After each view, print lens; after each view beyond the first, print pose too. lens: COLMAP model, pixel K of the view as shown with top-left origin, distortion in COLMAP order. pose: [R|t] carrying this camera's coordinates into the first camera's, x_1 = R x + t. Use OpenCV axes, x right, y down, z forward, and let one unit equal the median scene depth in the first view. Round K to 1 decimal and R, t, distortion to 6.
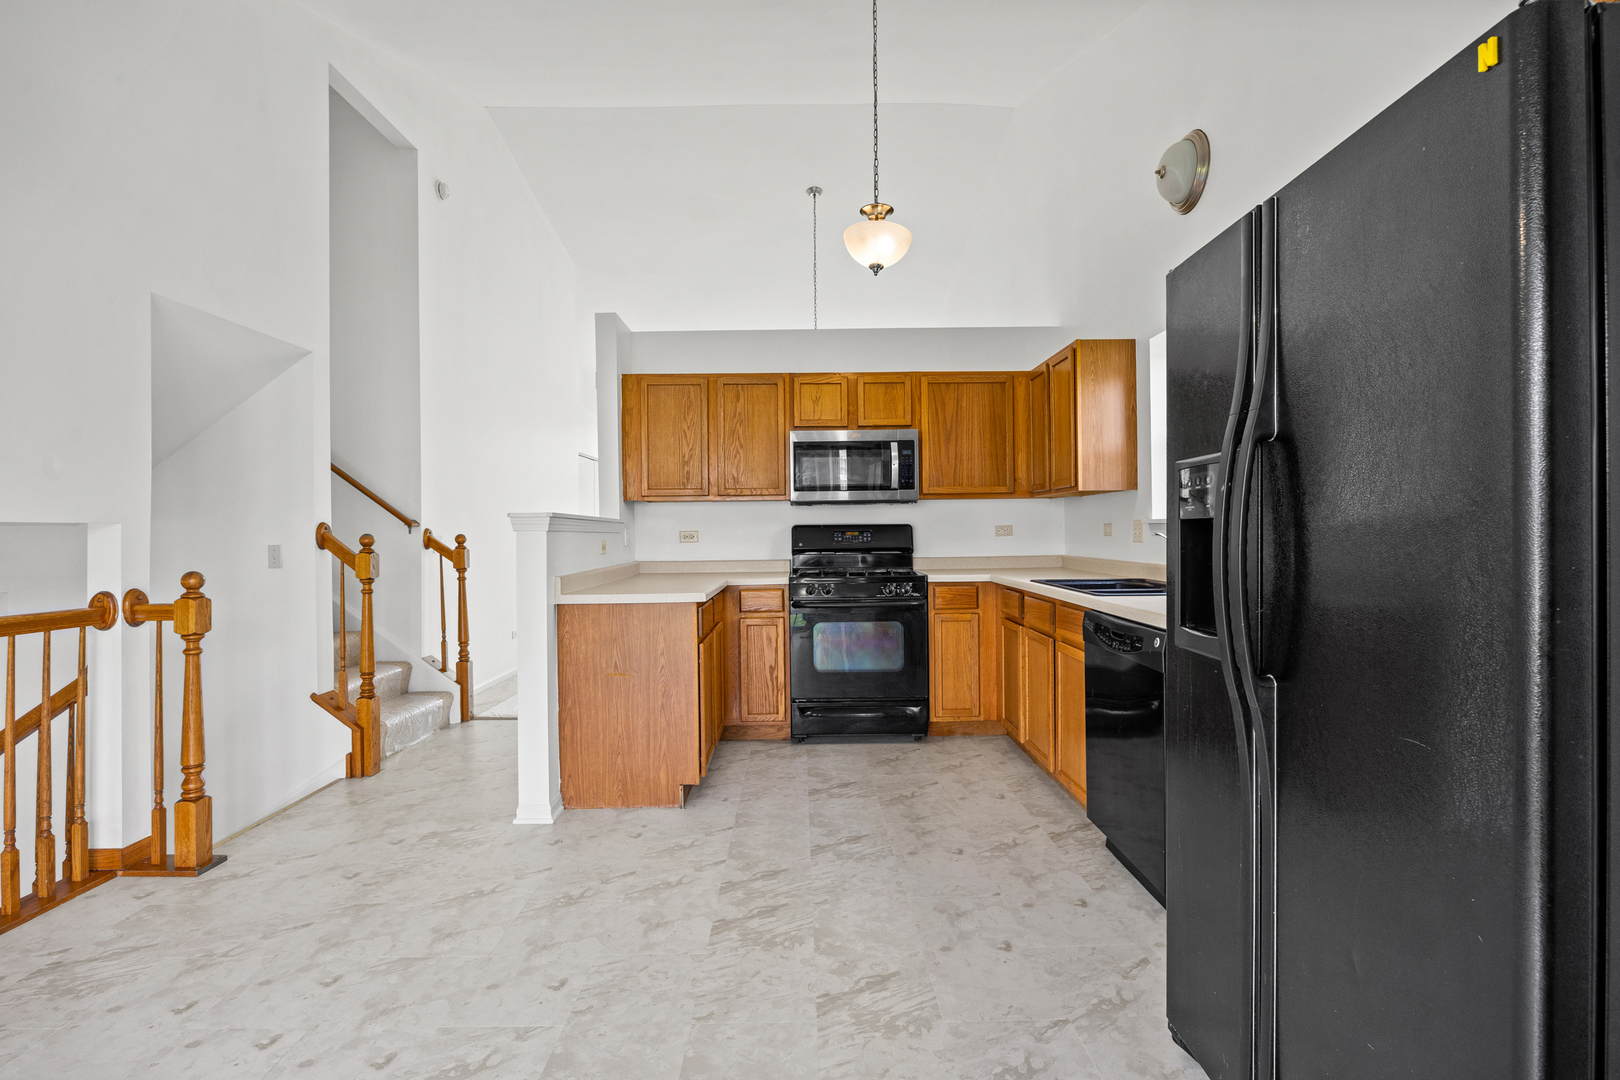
lens RADIAL K [[757.7, 0, 810.0], [0, 757.7, 540.0], [0, 0, 1]] dist [-0.013213, -0.000739]
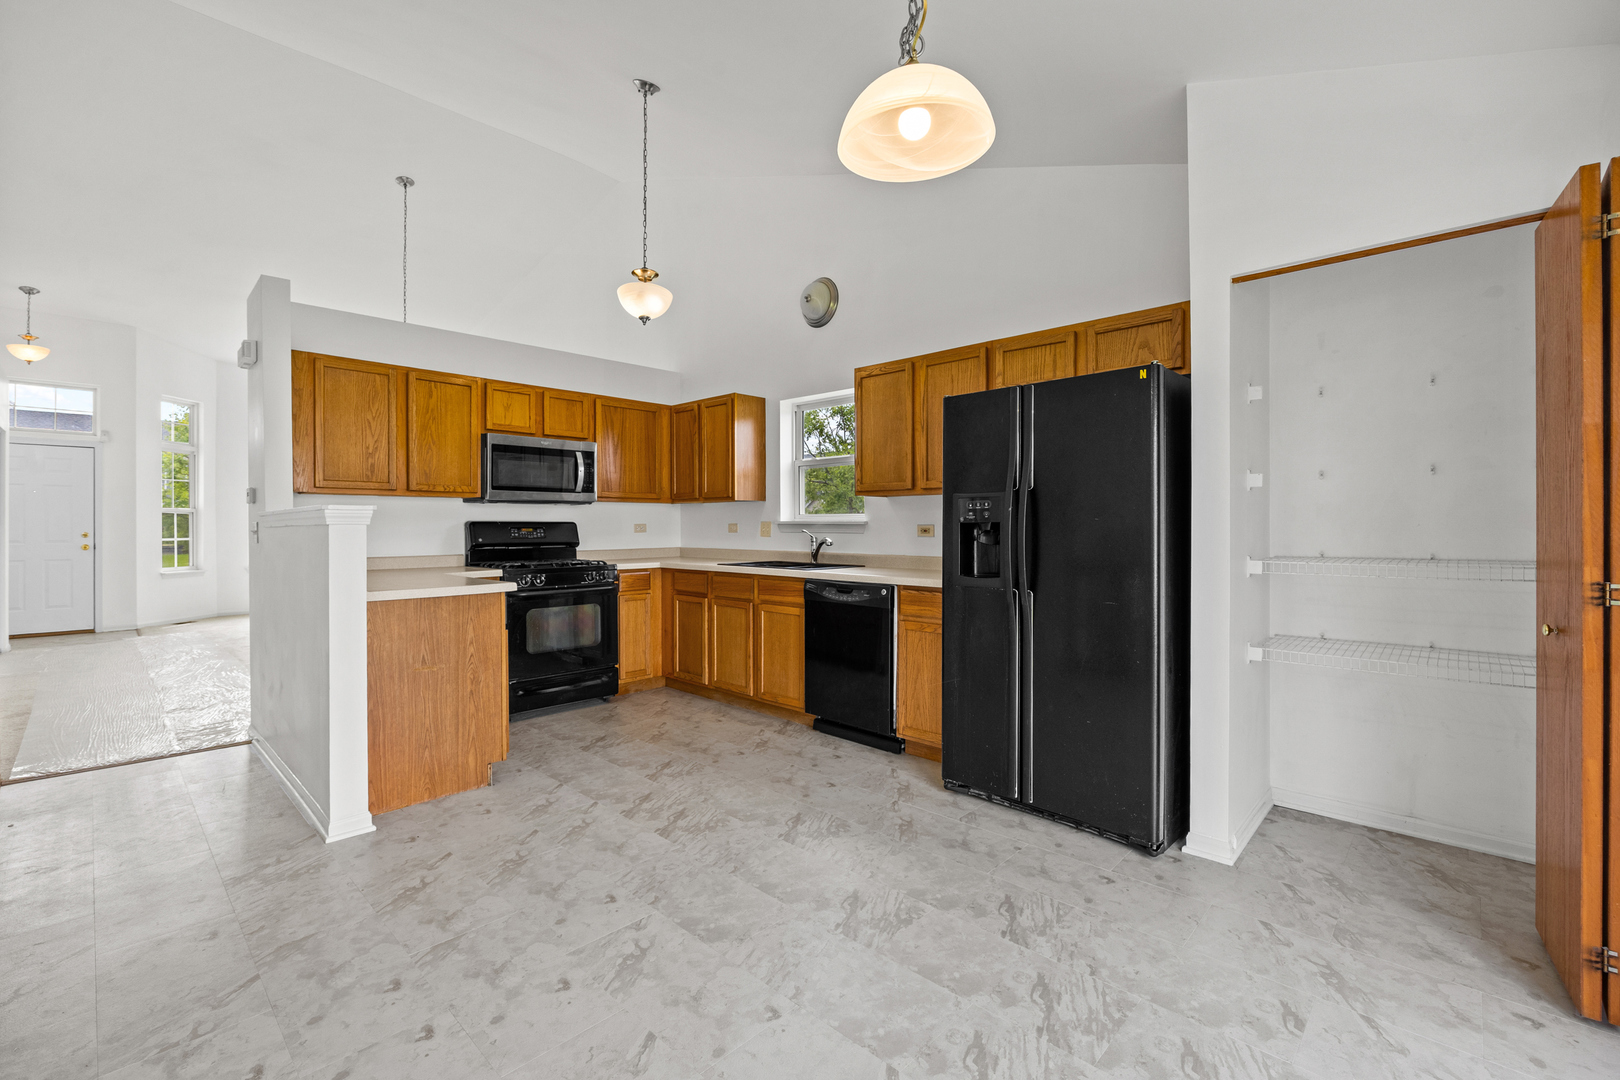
lens RADIAL K [[692.7, 0, 809.9], [0, 692.7, 535.8], [0, 0, 1]] dist [-0.008081, -0.000043]
pose [[0.703195, -0.001445, 0.710995, -0.540272], [0.003730, 0.999992, -0.001657, 0.005109], [-0.710987, 0.003817, 0.703195, -0.008245]]
